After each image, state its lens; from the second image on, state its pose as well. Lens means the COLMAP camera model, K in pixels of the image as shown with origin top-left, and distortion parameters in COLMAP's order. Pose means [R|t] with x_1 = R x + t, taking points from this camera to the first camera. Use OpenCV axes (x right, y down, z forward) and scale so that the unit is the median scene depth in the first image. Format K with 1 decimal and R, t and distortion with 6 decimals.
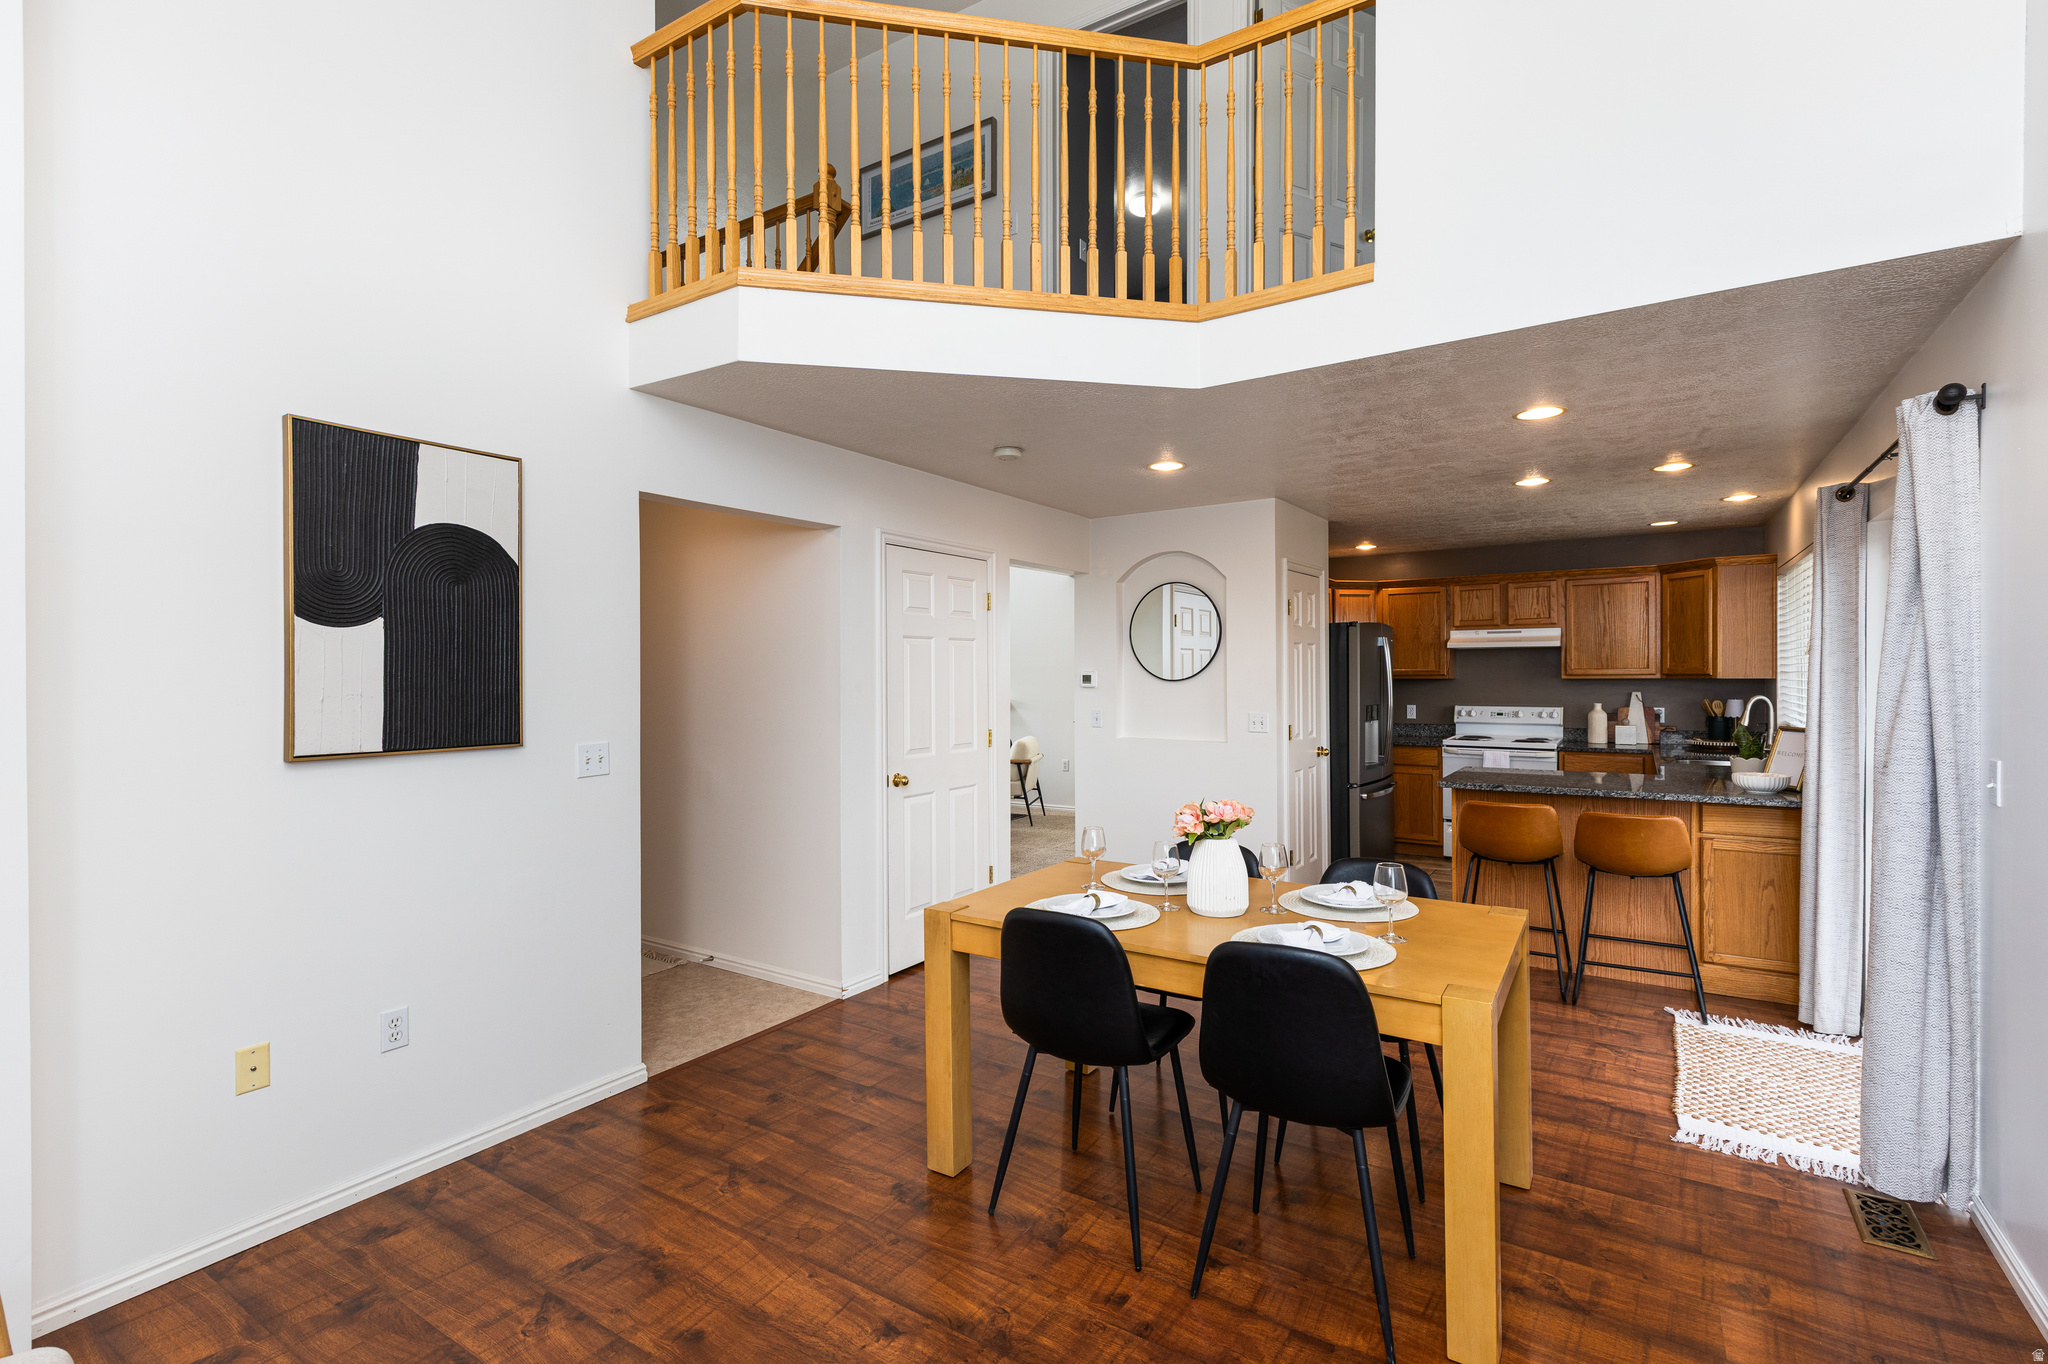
lens RADIAL K [[930.0, 0, 1020.3], [0, 930.0, 679.7], [0, 0, 1]] dist [0.004887, 0.000449]
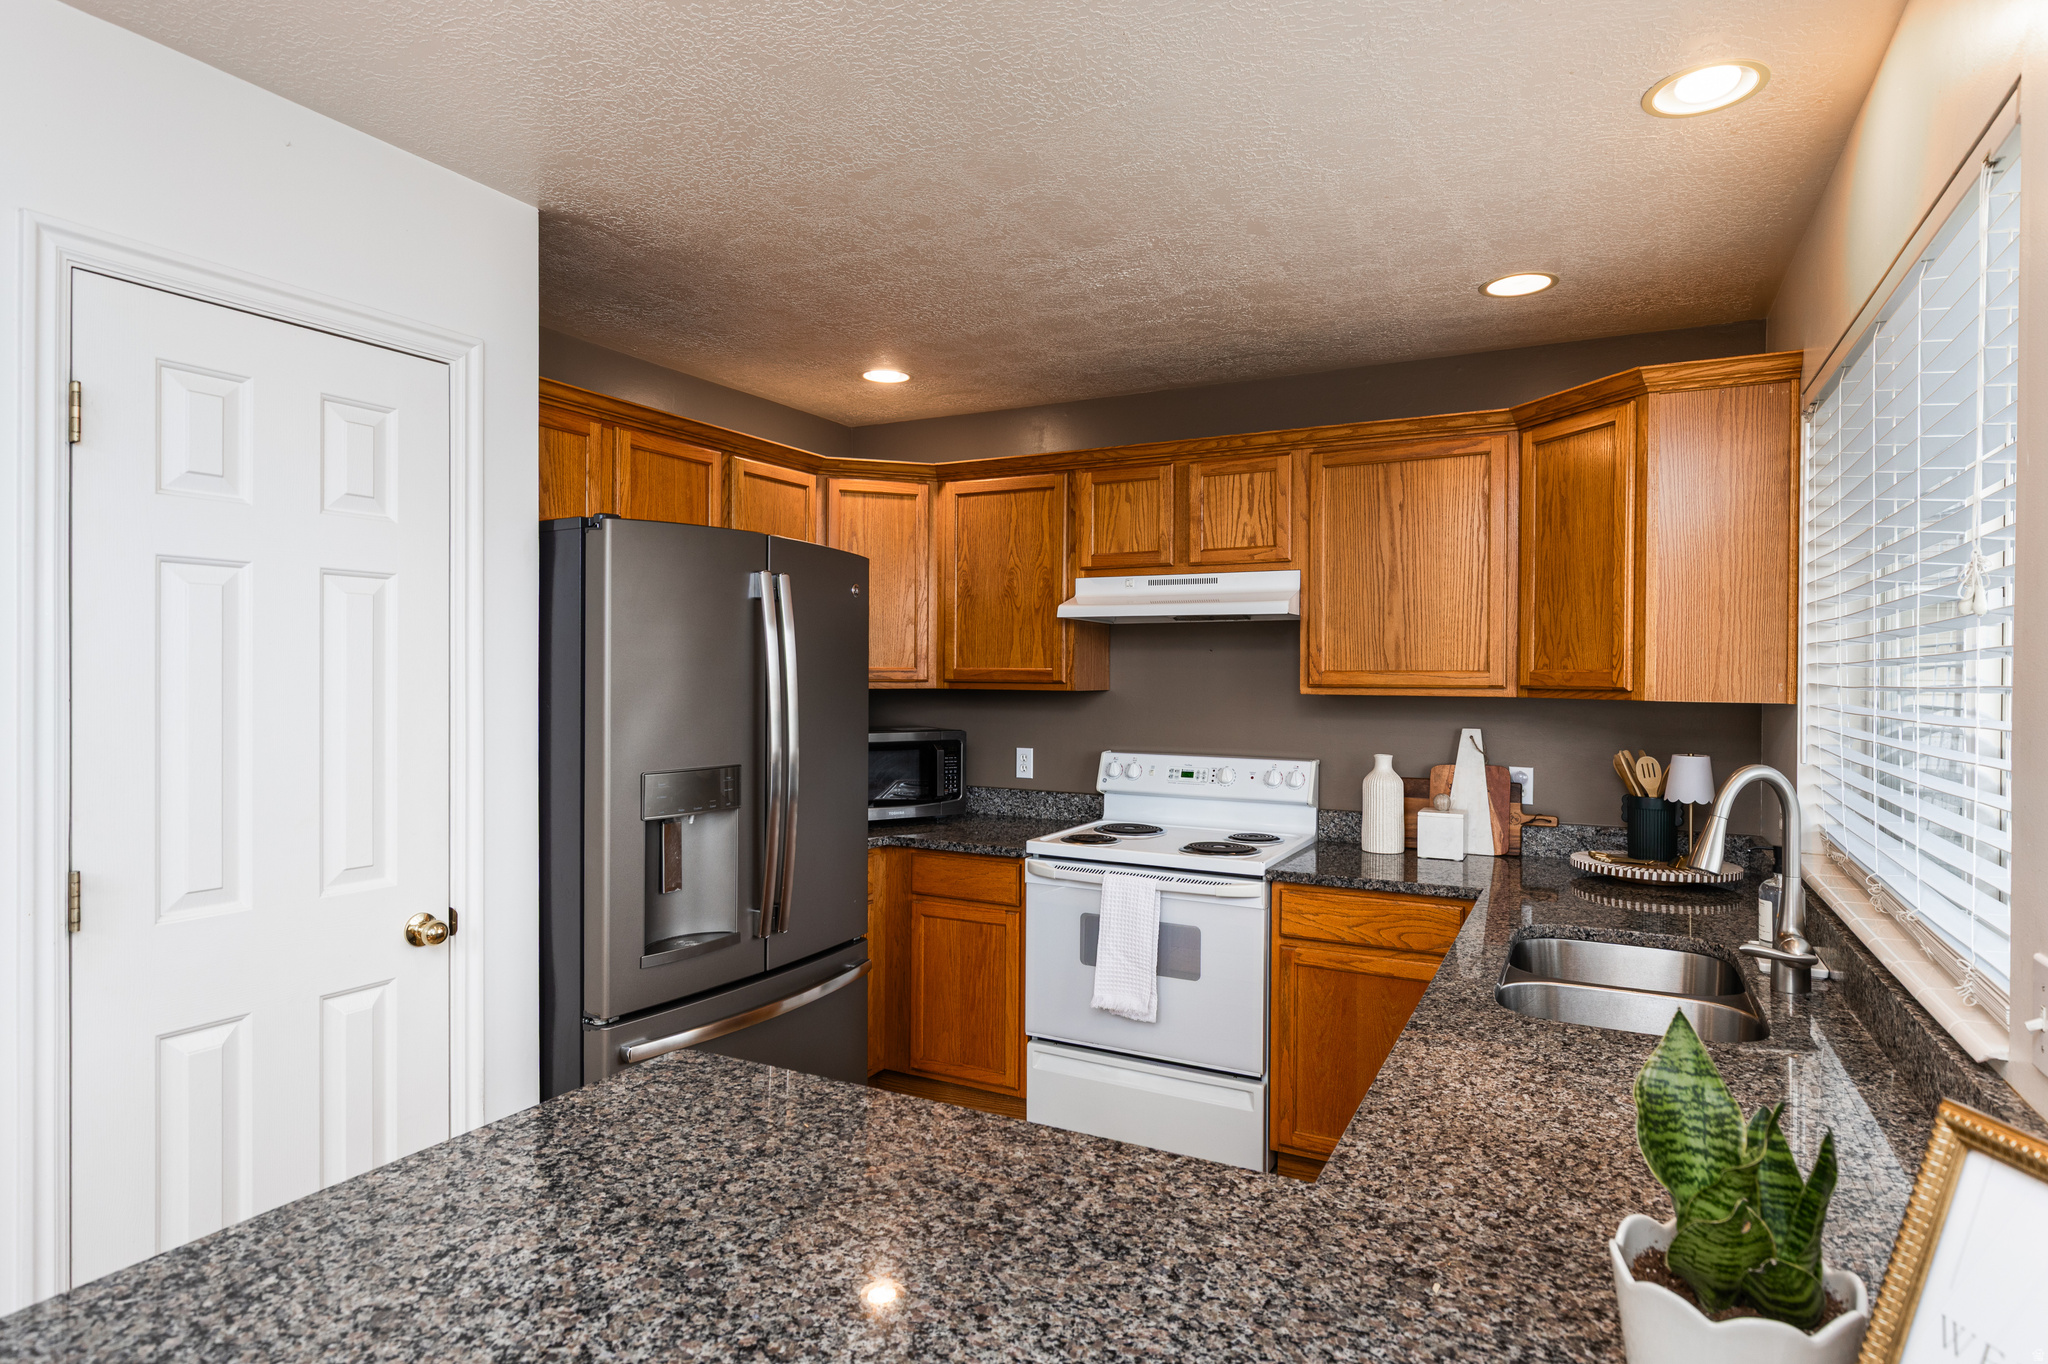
lens RADIAL K [[1100.1, 0, 1028.3], [0, 1100.1, 678.0], [0, 0, 1]] dist [0.006309, -0.000101]
pose [[0.994409, 0.014055, 0.104653, 0.414257], [-0.013650, 0.999896, -0.004586, -0.004615], [-0.104707, 0.003132, 0.994498, 0.534194]]
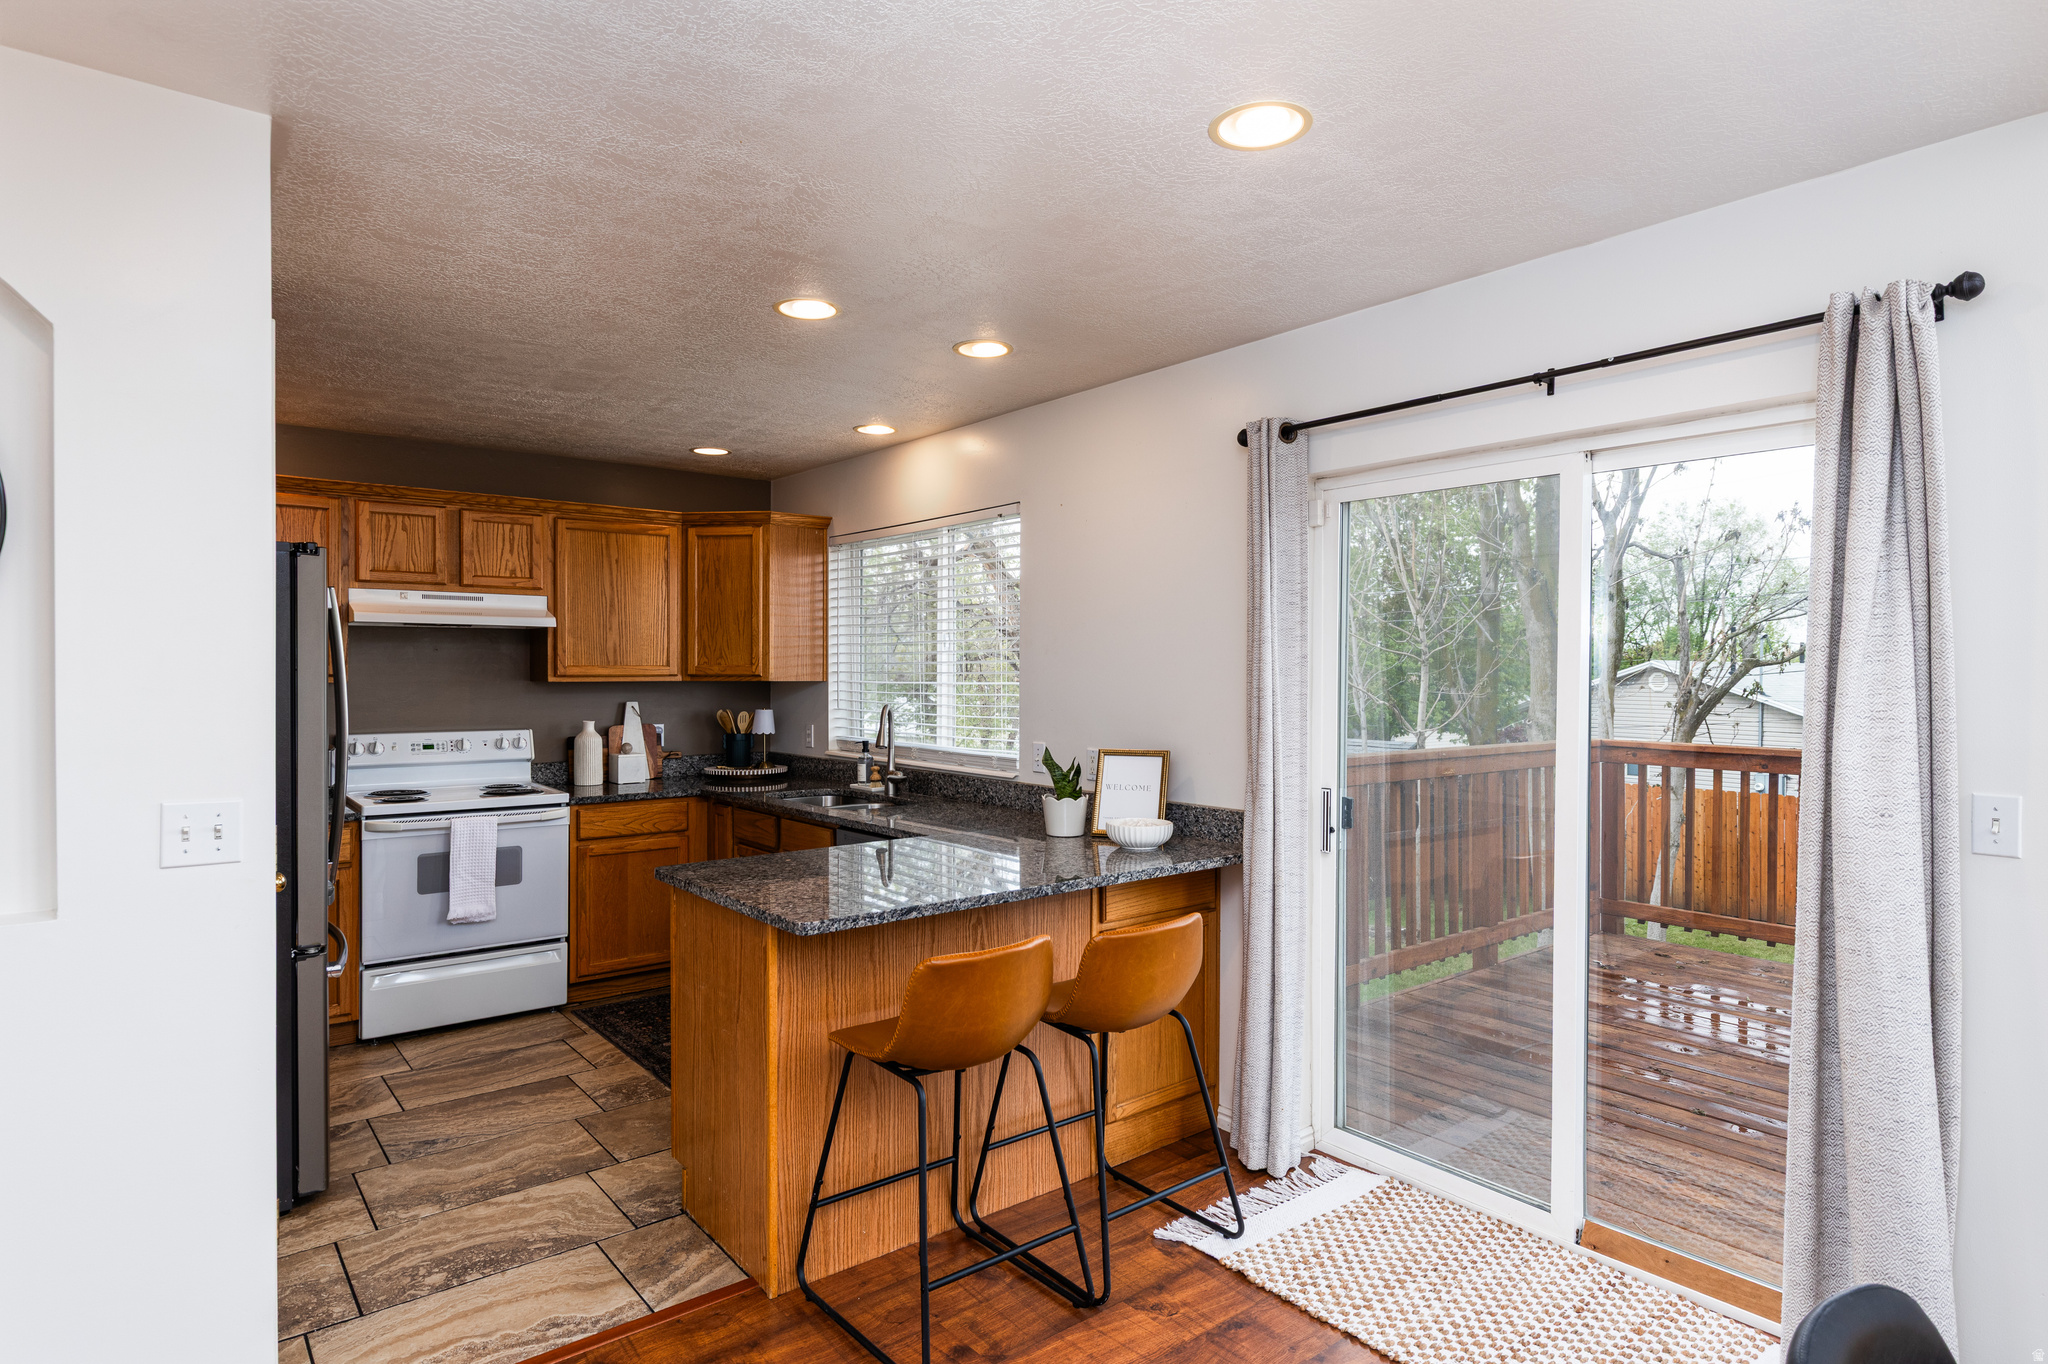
lens RADIAL K [[1100.1, 0, 1035.6], [0, 1100.1, 679.2], [0, 0, 1]] dist [0.006309, -0.000101]
pose [[0.290857, -0.002200, 0.956764, -0.003852], [0.002731, 0.999995, 0.001469, -0.003085], [-0.956762, 0.002186, 0.290862, 0.499542]]
